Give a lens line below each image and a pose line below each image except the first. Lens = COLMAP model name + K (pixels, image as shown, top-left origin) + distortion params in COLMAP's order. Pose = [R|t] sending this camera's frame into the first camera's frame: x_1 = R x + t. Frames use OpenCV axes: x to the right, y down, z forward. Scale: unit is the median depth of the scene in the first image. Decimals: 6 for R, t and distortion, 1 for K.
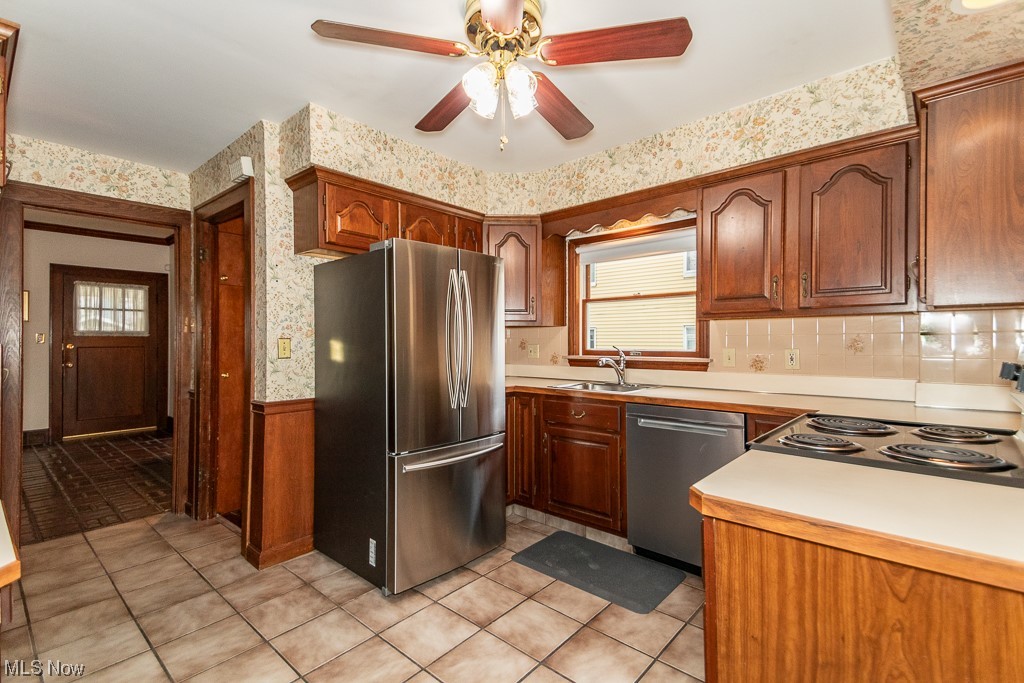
lens RADIAL K [[469.9, 0, 507.1], [0, 469.9, 339.6], [0, 0, 1]] dist [0.055041, -0.012856]
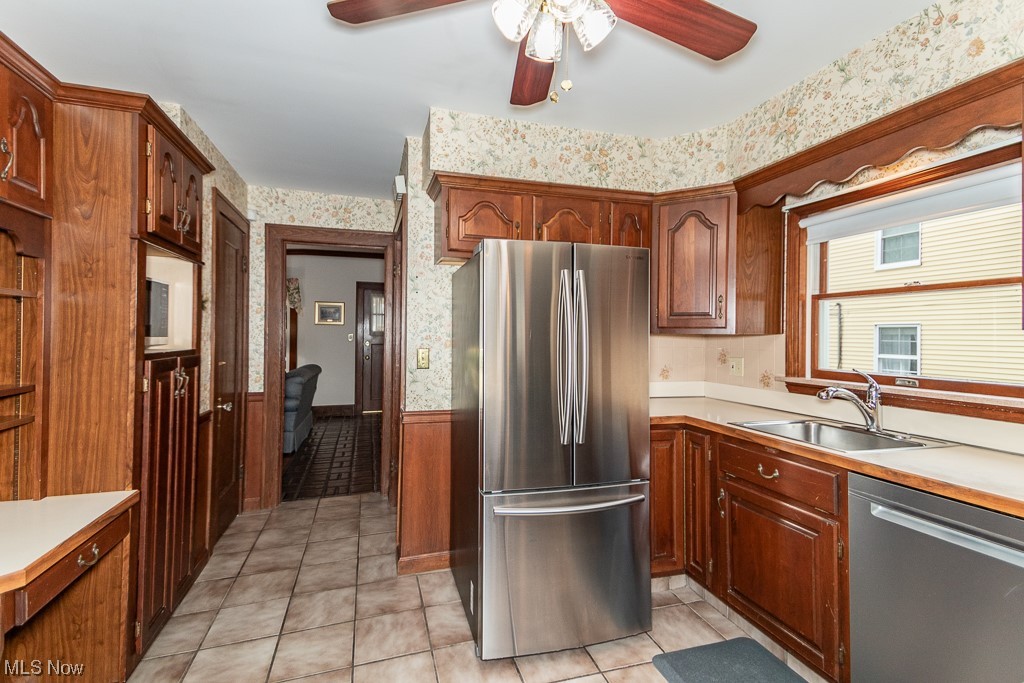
lens RADIAL K [[469.9, 0, 501.7], [0, 469.9, 331.2], [0, 0, 1]] dist [0.055041, -0.012856]
pose [[0.848620, 0.003737, -0.528990, 0.191709], [-0.005909, 0.999980, -0.002416, -0.037093], [0.528971, 0.005176, 0.848624, 0.232336]]
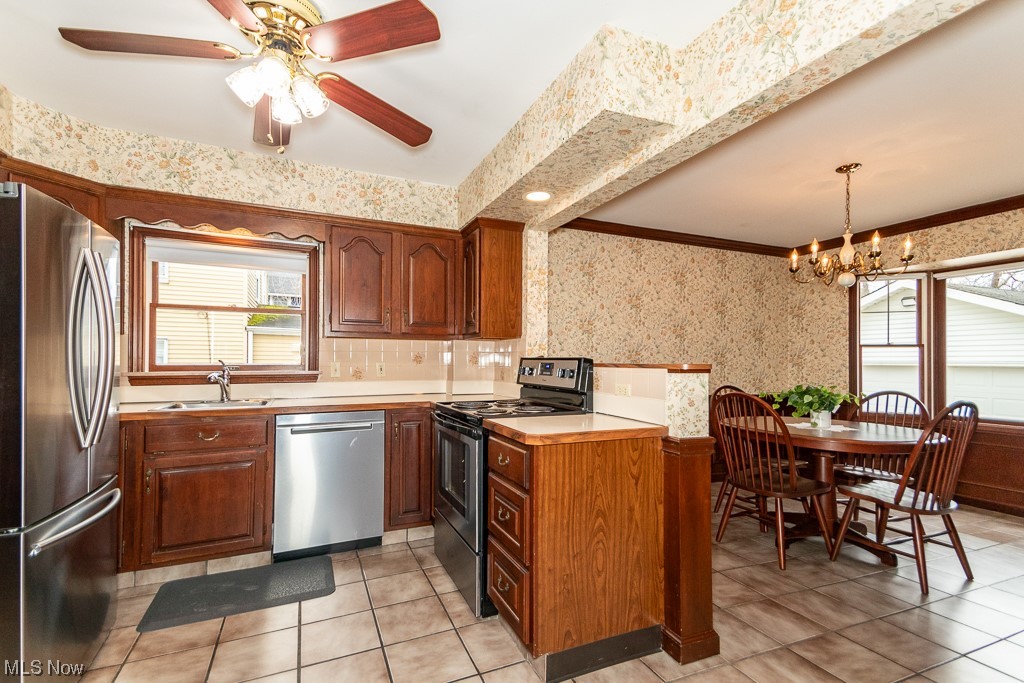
lens RADIAL K [[469.9, 0, 507.8], [0, 469.9, 352.7], [0, 0, 1]] dist [0.055041, -0.012856]
pose [[0.408830, 0.020019, 0.912391, -0.455867], [-0.010785, 0.999796, -0.017104, 0.011047], [-0.912547, -0.002847, 0.408962, 0.117966]]
